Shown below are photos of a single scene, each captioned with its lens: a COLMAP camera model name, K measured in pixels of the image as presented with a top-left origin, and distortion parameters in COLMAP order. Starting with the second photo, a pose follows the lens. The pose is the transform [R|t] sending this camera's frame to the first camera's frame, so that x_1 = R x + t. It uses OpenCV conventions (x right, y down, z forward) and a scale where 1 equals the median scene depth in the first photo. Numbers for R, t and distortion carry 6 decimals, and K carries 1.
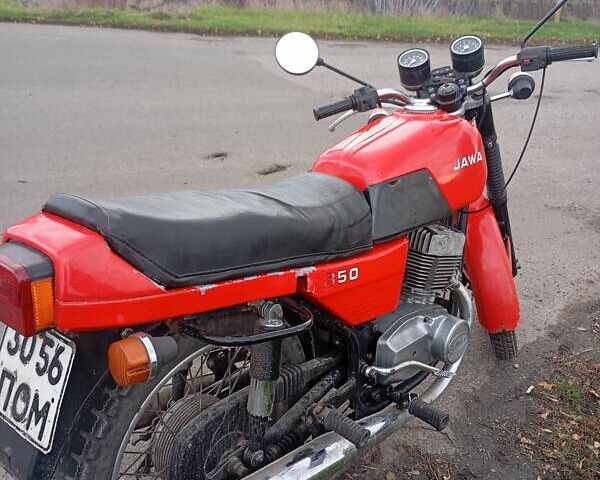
lens RADIAL K [[710.7, 0, 300.1], [0, 710.7, 267.7], [0, 0, 1]] dist [0.044073, -0.008939]
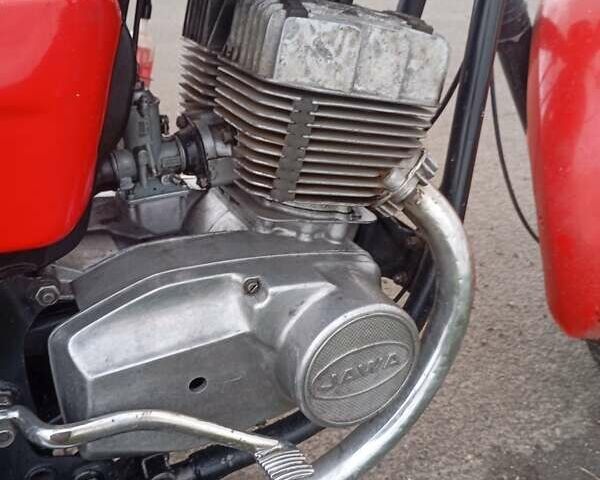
lens RADIAL K [[710.7, 0, 300.1], [0, 710.7, 267.7], [0, 0, 1]] dist [0.044073, -0.008939]
pose [[0.936626, 0.129705, -0.325434, 0.301024], [-0.089485, 0.986699, 0.135715, 0.017517], [0.338708, -0.097992, 0.935775, 0.700651]]
